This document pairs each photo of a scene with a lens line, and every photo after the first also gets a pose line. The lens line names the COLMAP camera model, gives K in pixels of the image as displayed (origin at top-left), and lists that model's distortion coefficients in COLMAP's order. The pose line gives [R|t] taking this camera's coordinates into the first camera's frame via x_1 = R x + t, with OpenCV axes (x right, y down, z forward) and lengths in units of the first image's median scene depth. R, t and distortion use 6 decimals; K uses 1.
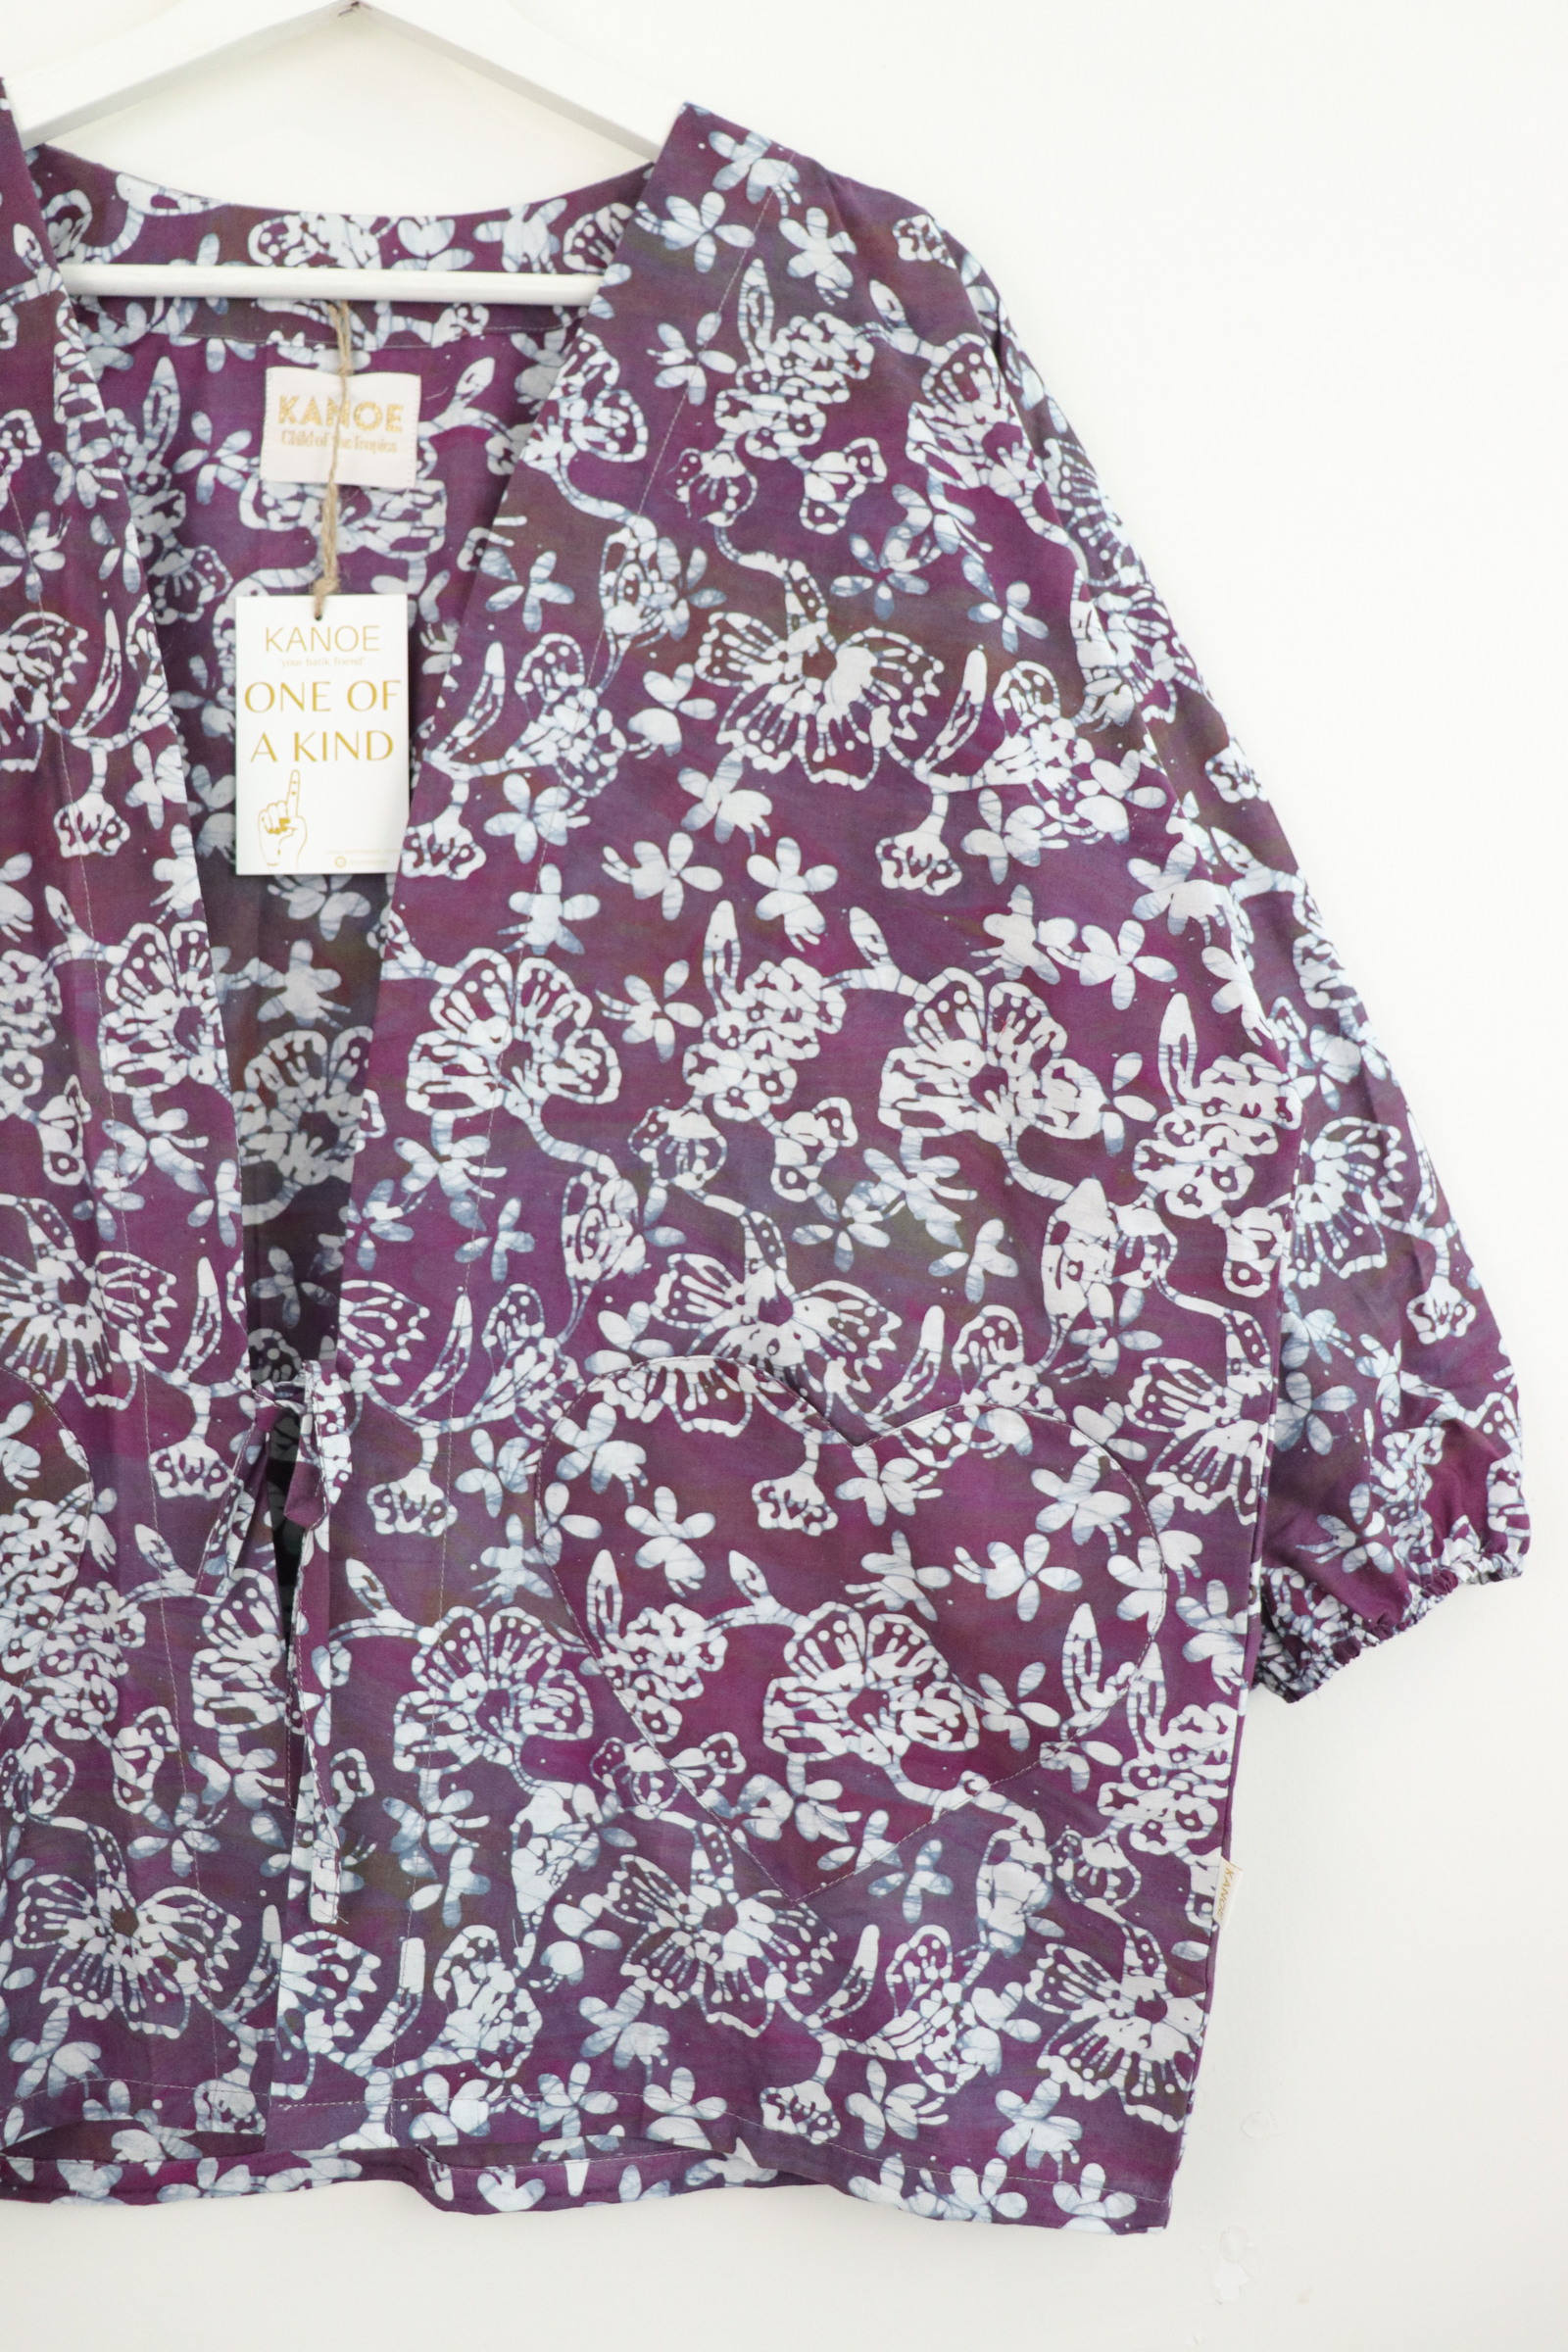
lens RADIAL K [[2065.1, 0, 784.0], [0, 2065.1, 1176.0], [0, 0, 1]] dist [-0.159406, 0.174652]
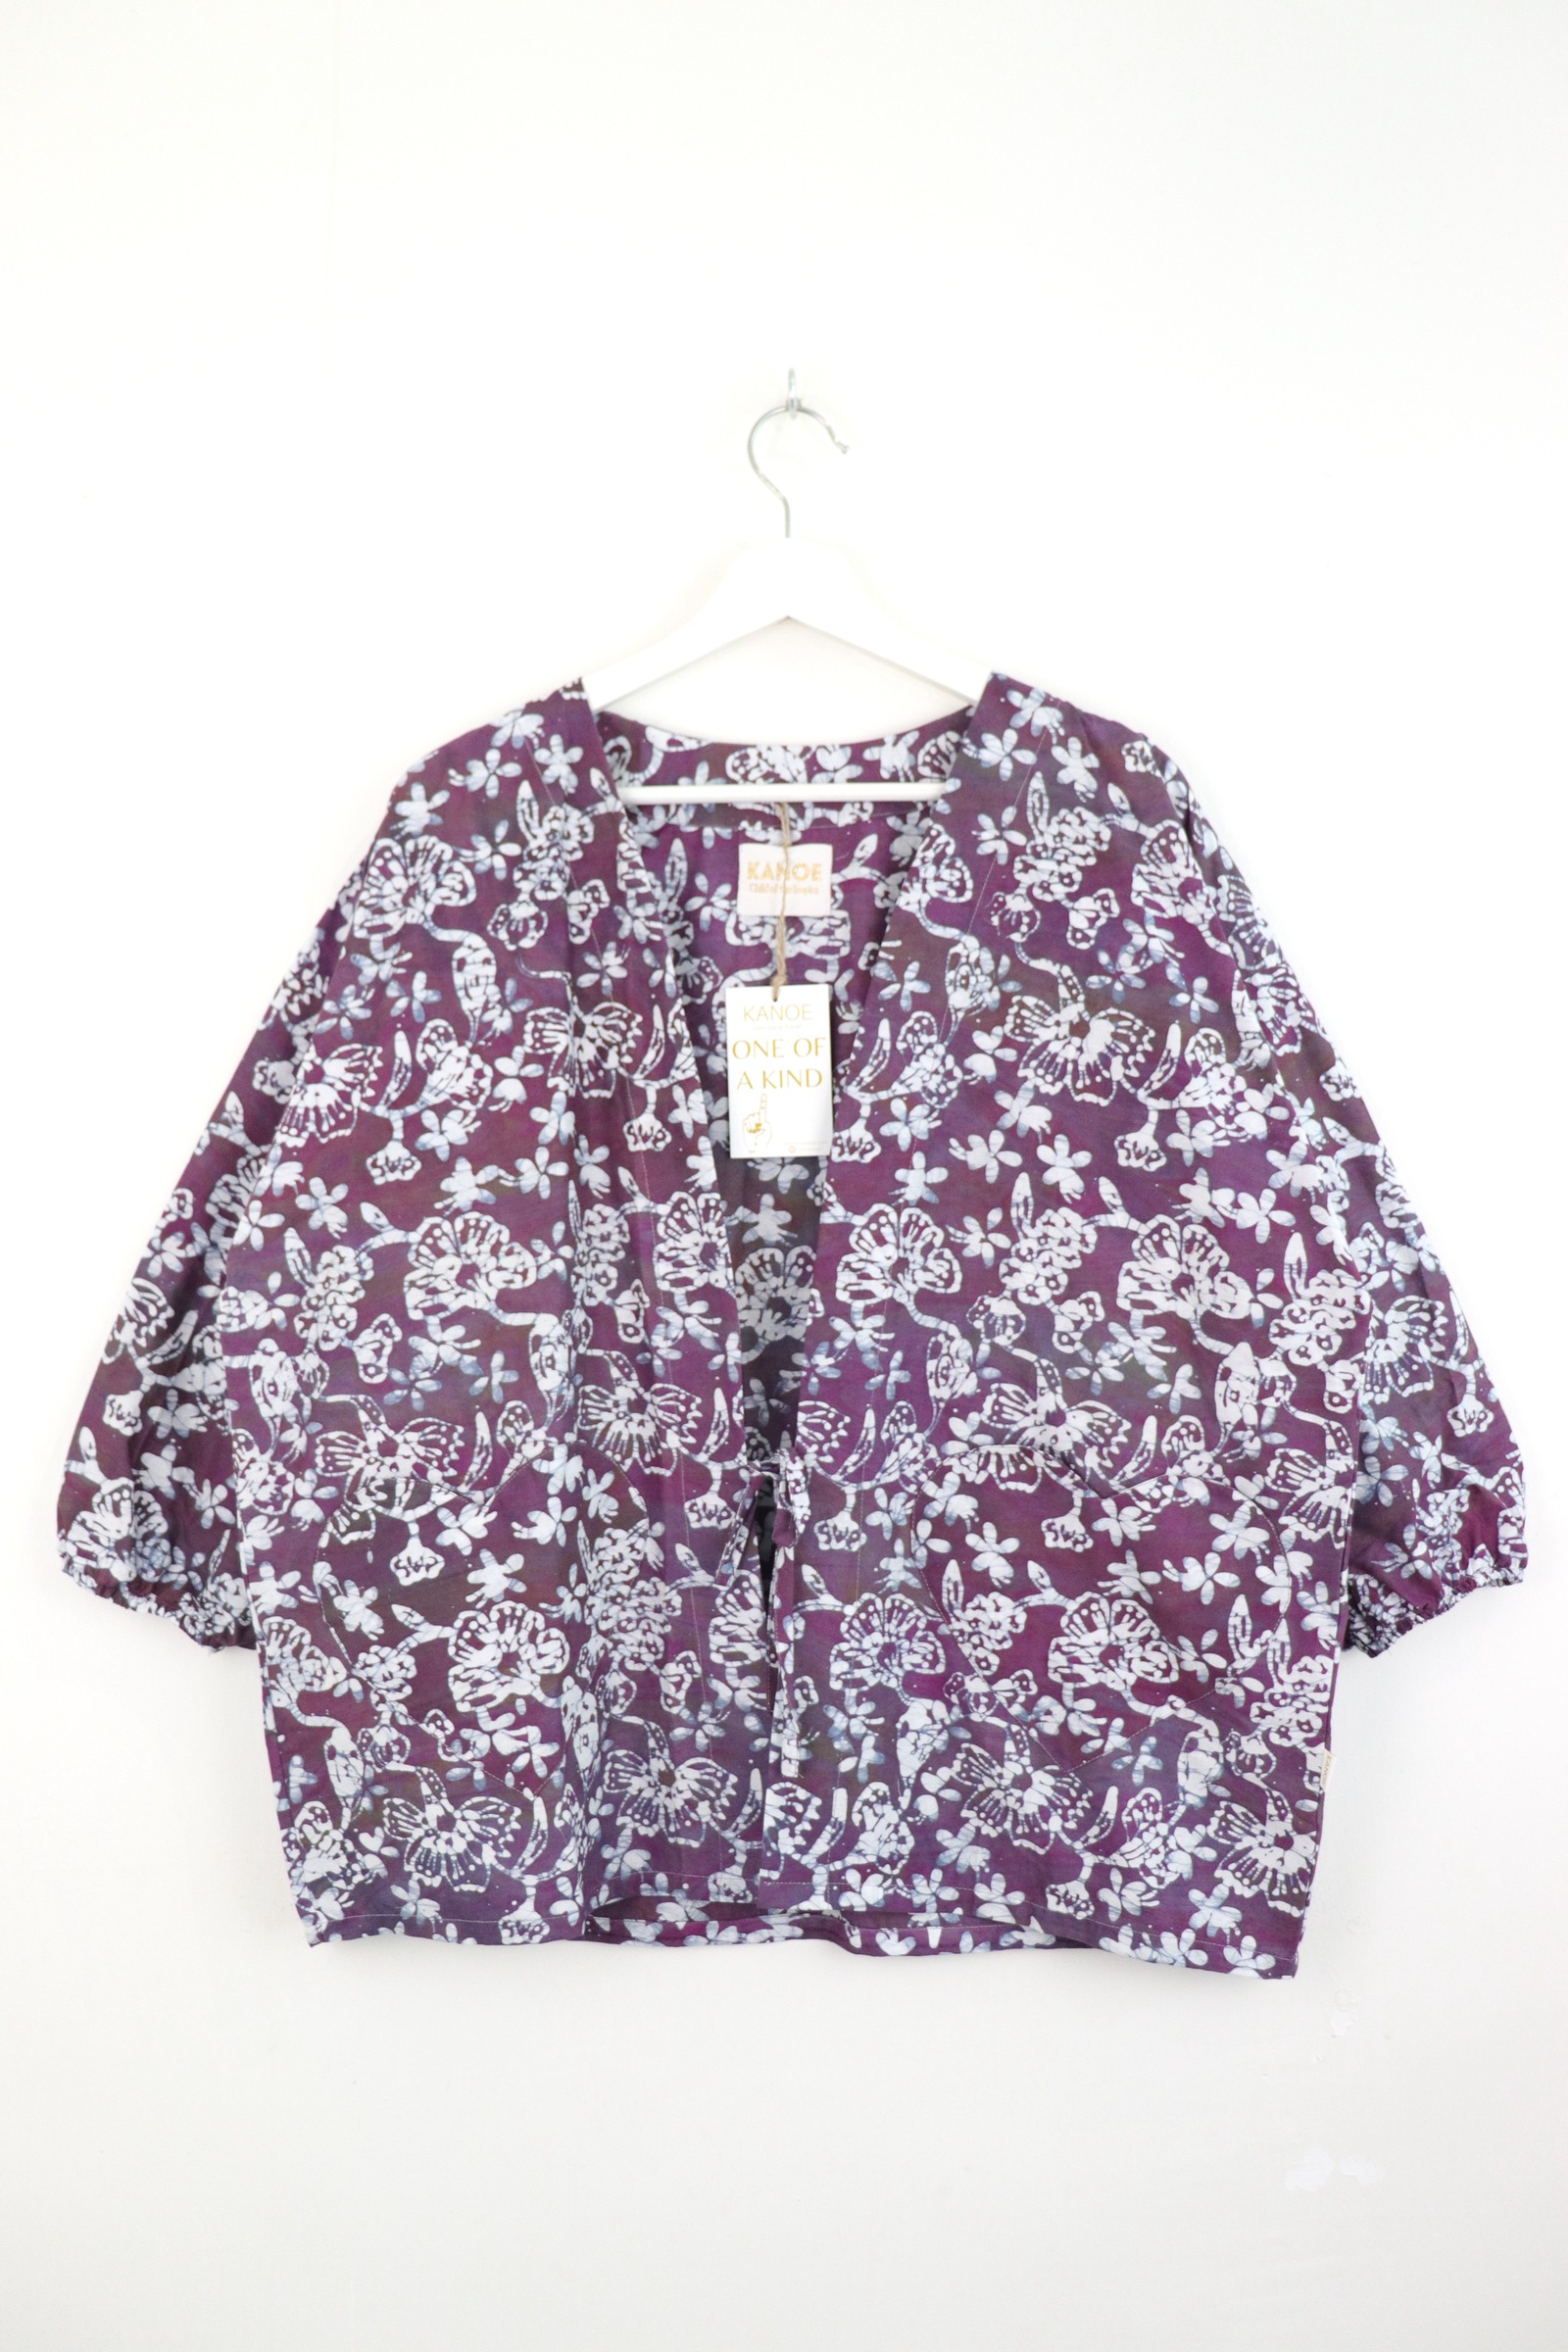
lens RADIAL K [[2065.1, 0, 784.0], [0, 2065.1, 1176.0], [0, 0, 1]] dist [-0.159406, 0.174652]
pose [[0.992674, -0.007226, -0.120604, -0.020394], [0.007610, 0.999967, 0.002723, -0.137935], [0.120581, -0.003620, 0.992697, -0.684810]]
